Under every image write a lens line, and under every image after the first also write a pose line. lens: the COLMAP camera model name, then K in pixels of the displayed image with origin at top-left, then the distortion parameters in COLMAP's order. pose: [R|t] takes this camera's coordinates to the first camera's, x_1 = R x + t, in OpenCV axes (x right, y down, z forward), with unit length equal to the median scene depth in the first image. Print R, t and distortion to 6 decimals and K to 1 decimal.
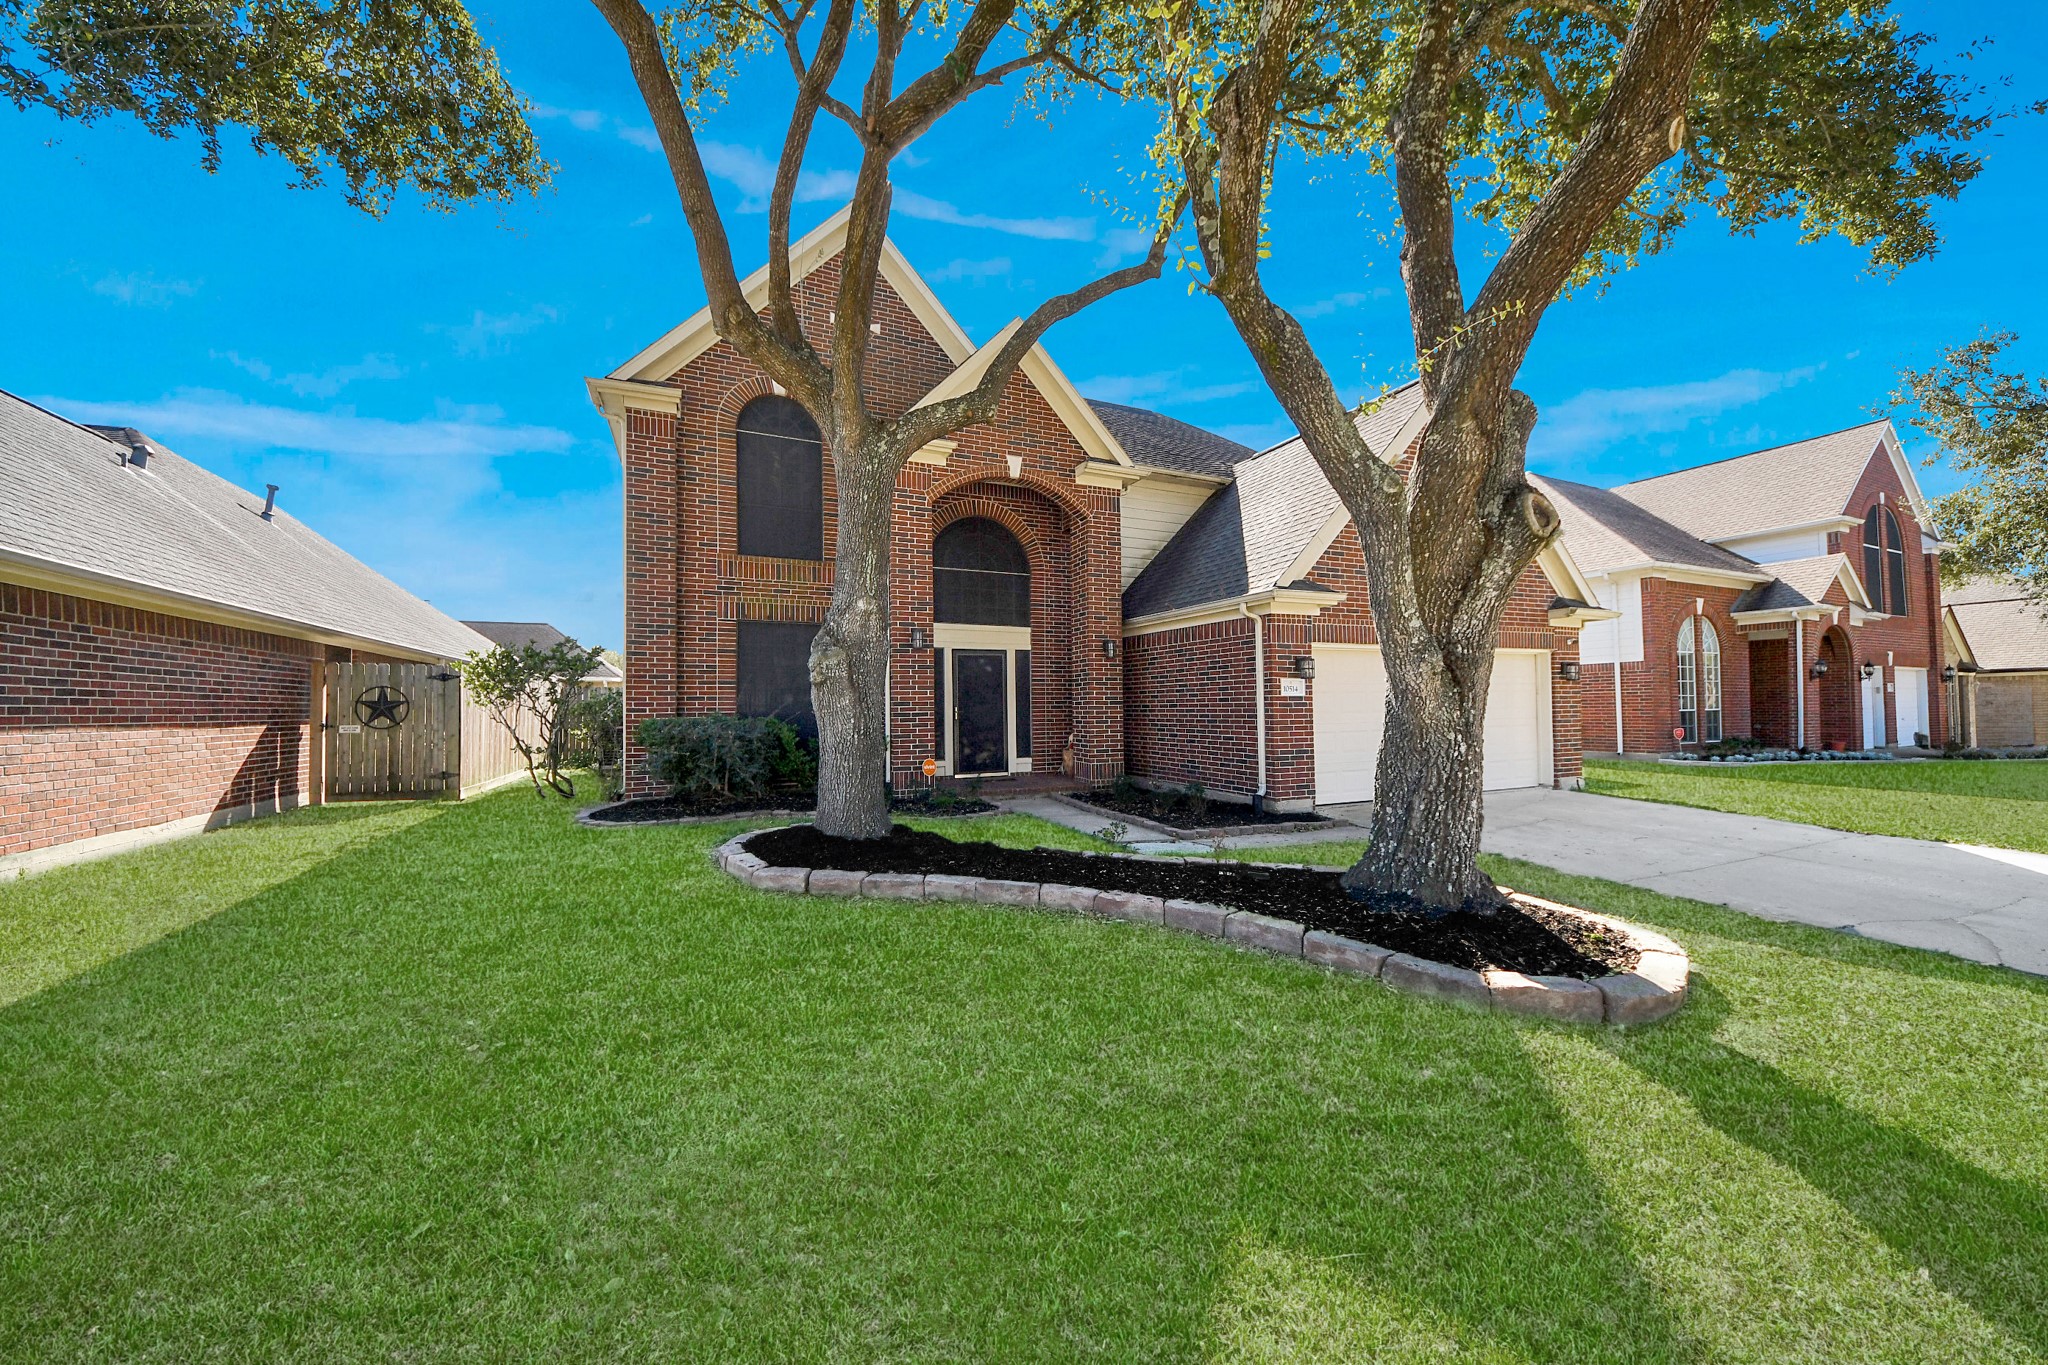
lens RADIAL K [[740.4, 0, 1011.5], [0, 740.4, 685.6], [0, 0, 1]] dist [0.016182, -0.016808]
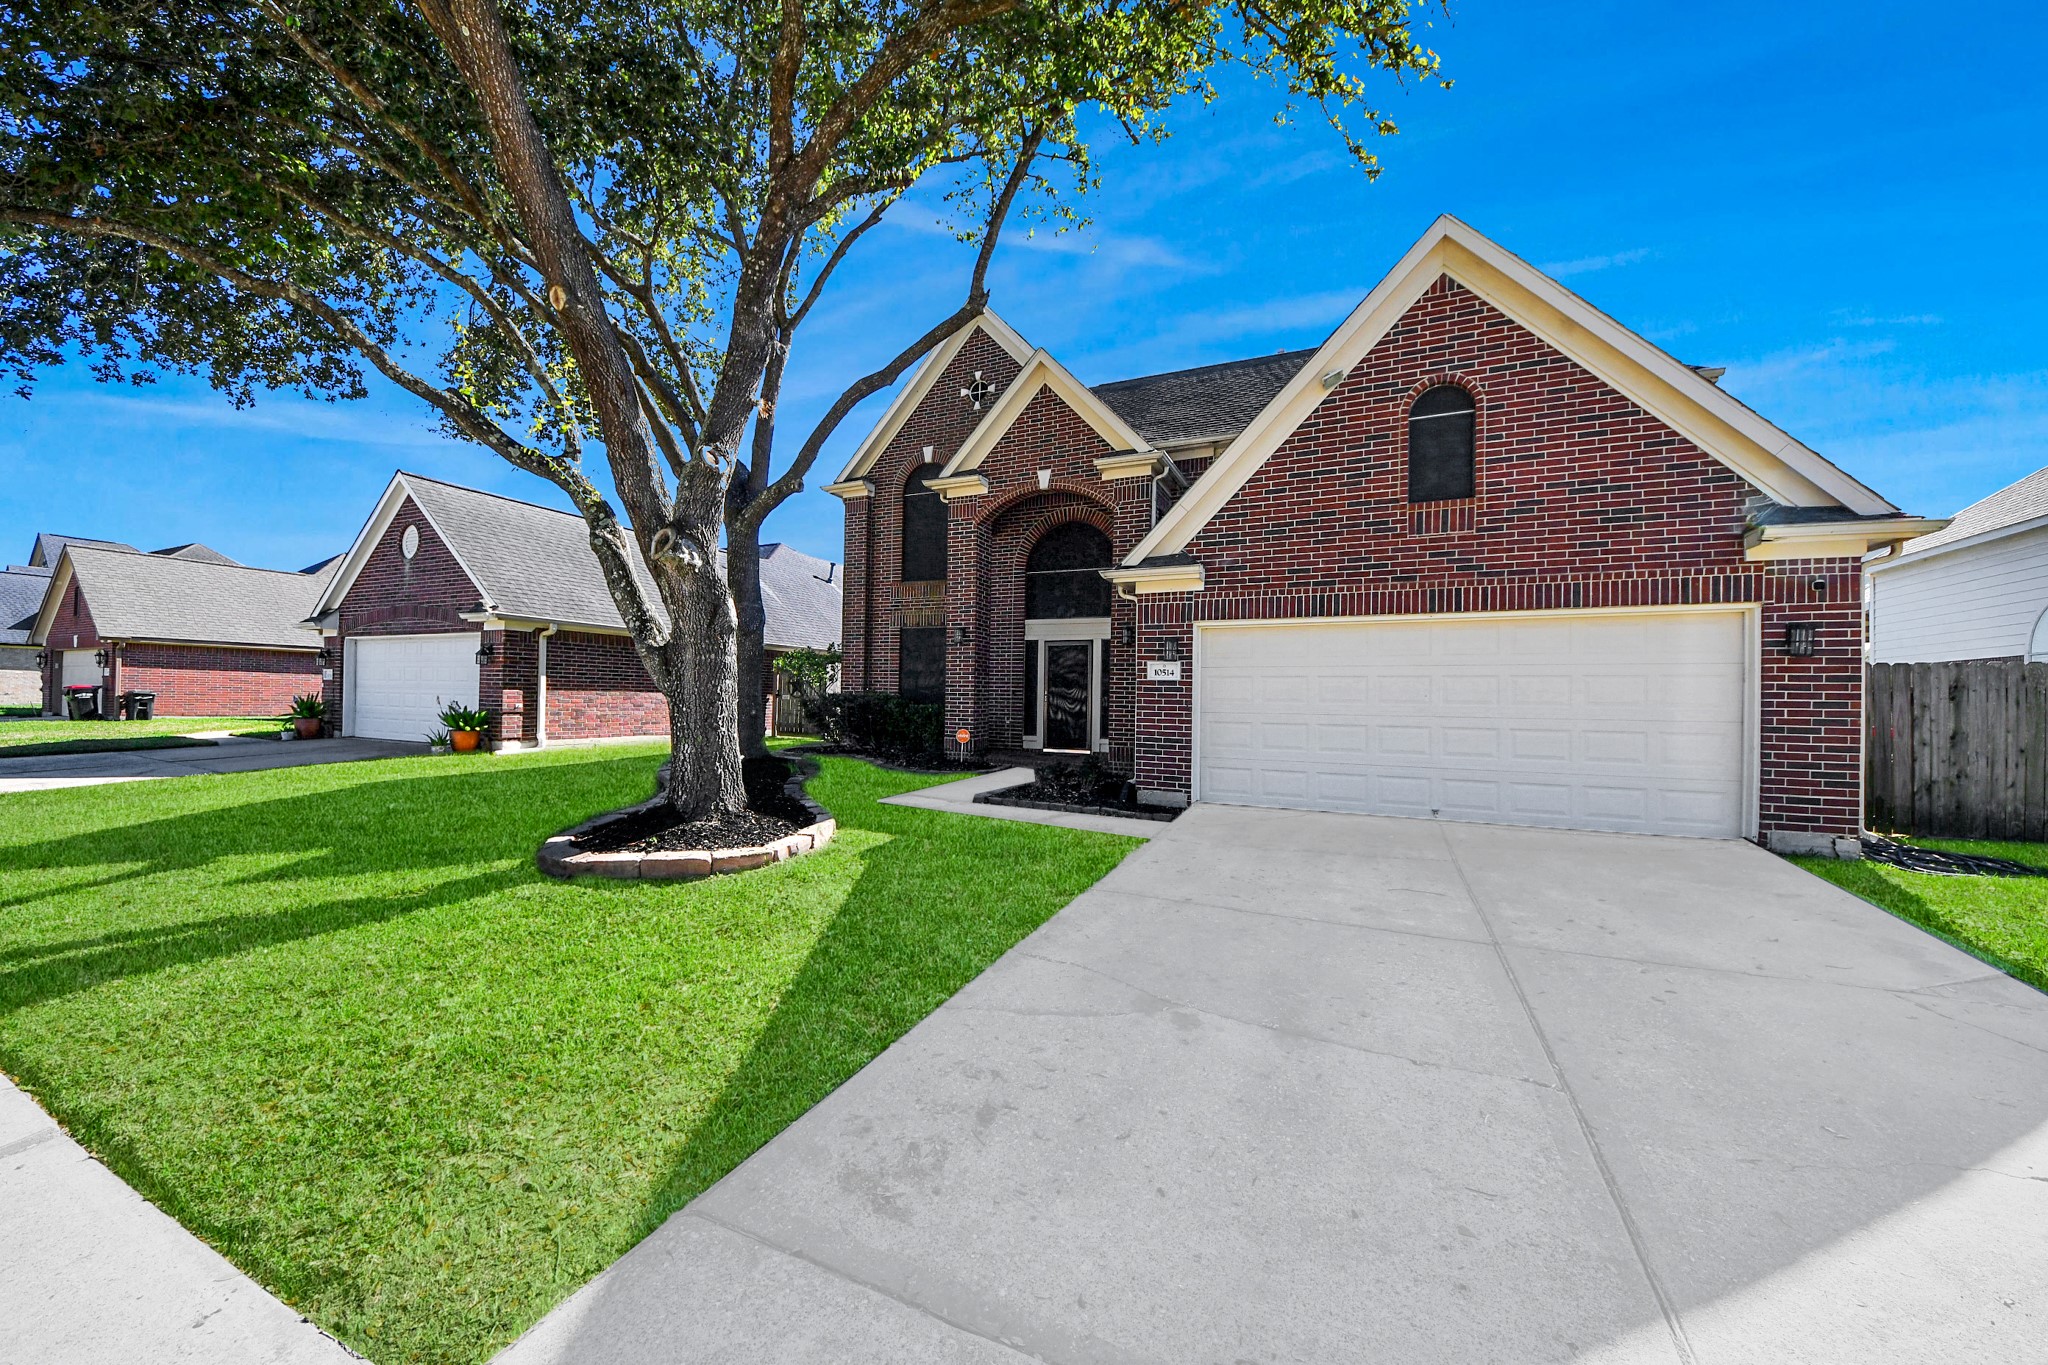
lens RADIAL K [[740.4, 0, 1011.5], [0, 740.4, 685.6], [0, 0, 1]] dist [0.016182, -0.016808]
pose [[0.652157, 0.007831, -0.758043, 0.858696], [0.000223, 0.999945, 0.010522, 0.009724], [0.758084, -0.007031, 0.652120, 0.221846]]
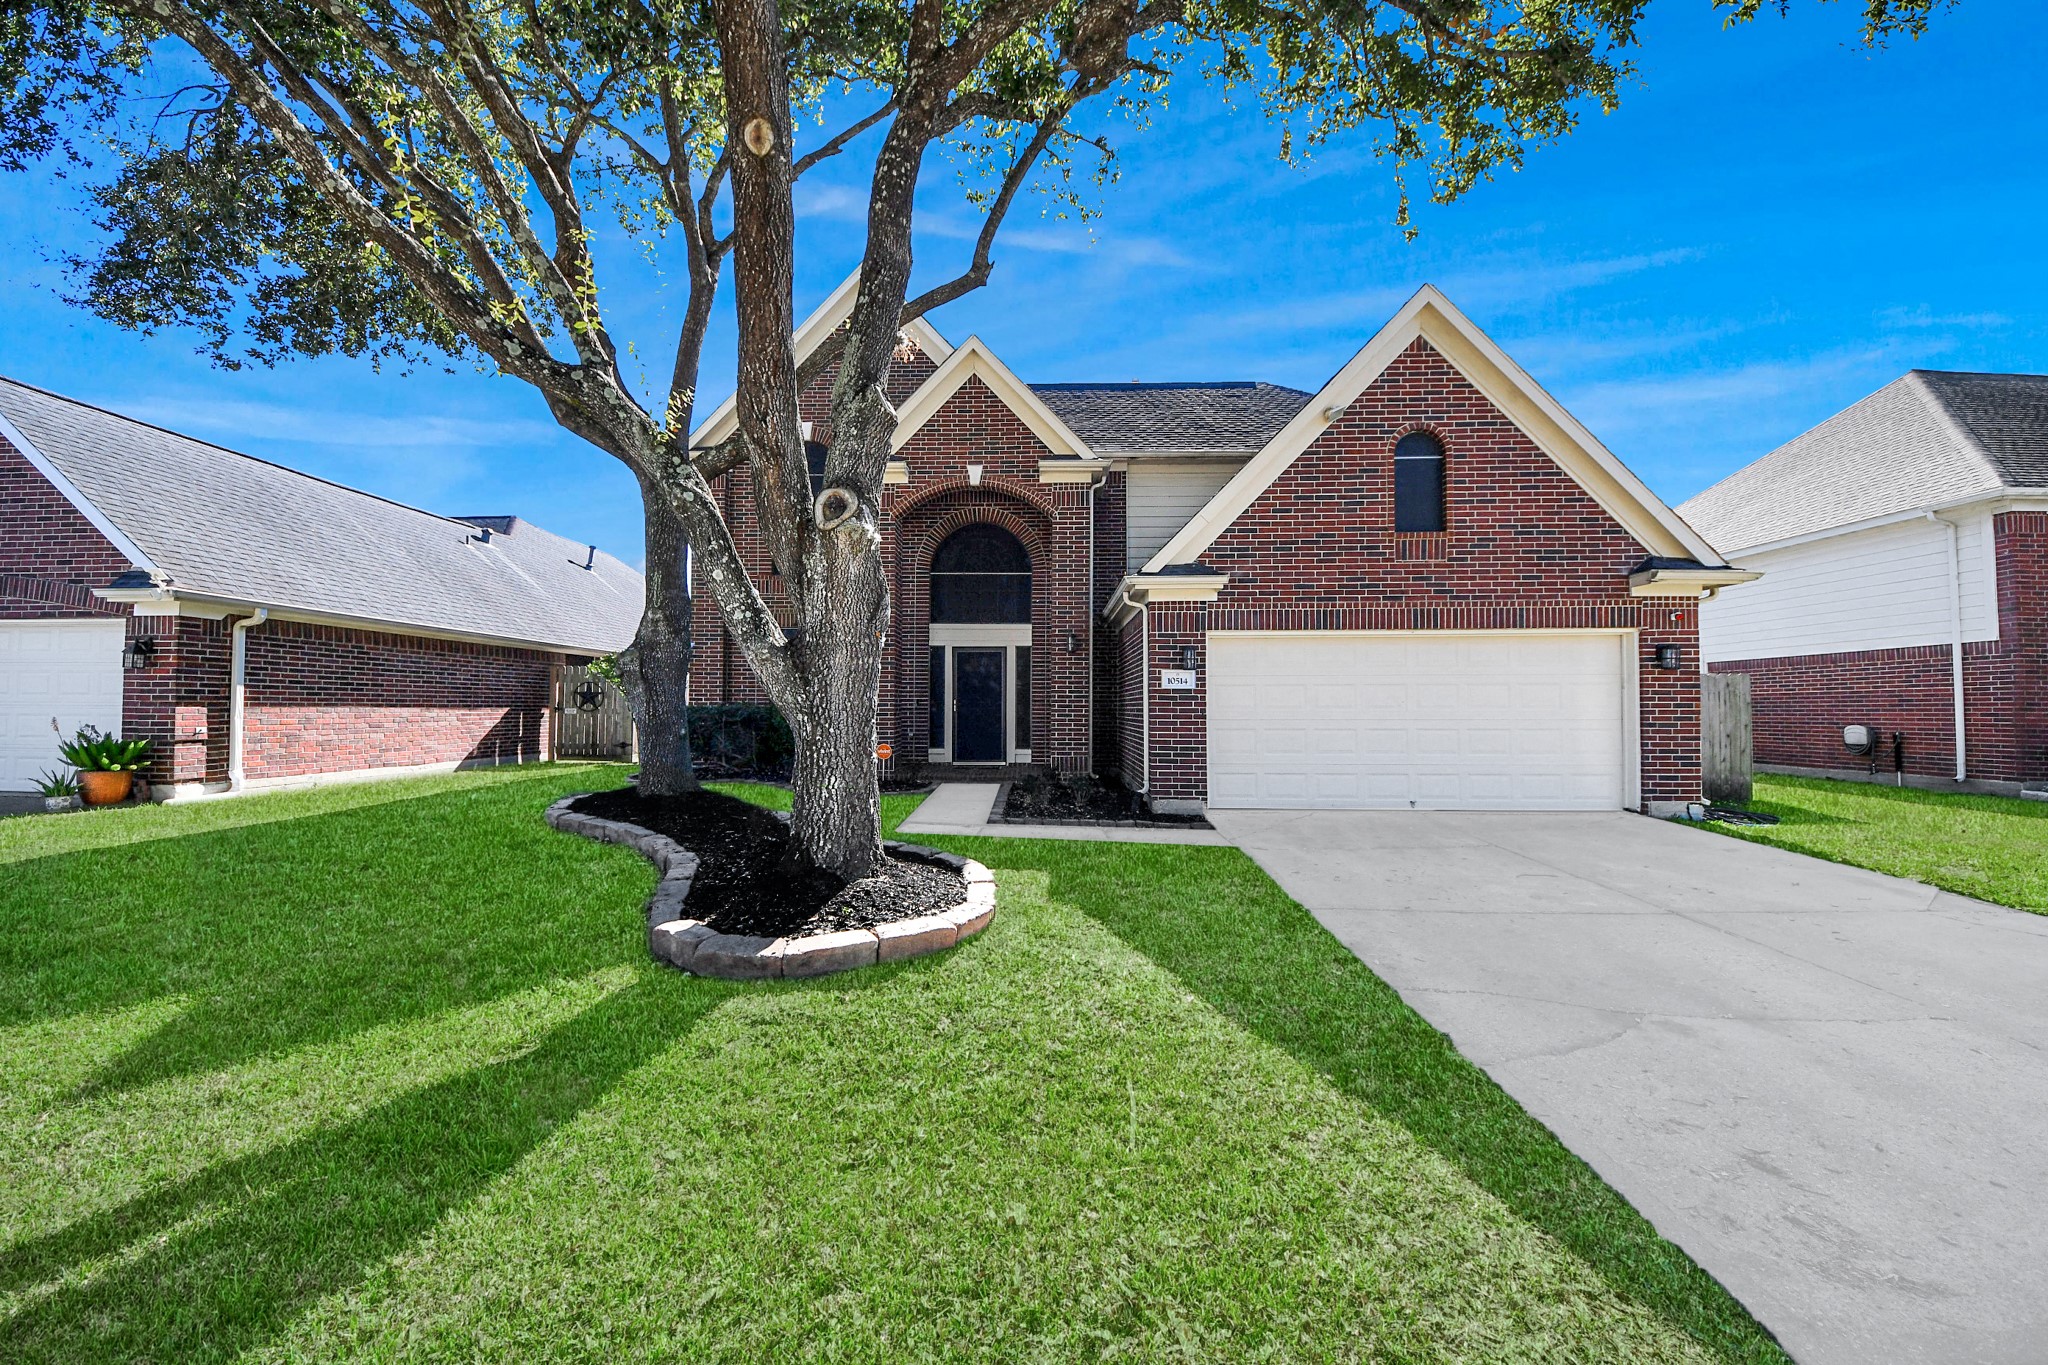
lens RADIAL K [[740.4, 0, 1011.5], [0, 740.4, 685.6], [0, 0, 1]] dist [0.016182, -0.016808]
pose [[0.897021, -0.001151, -0.441987, 0.539358], [0.002237, 0.999996, 0.001937, 0.006859], [0.441983, -0.002726, 0.897019, 0.064032]]
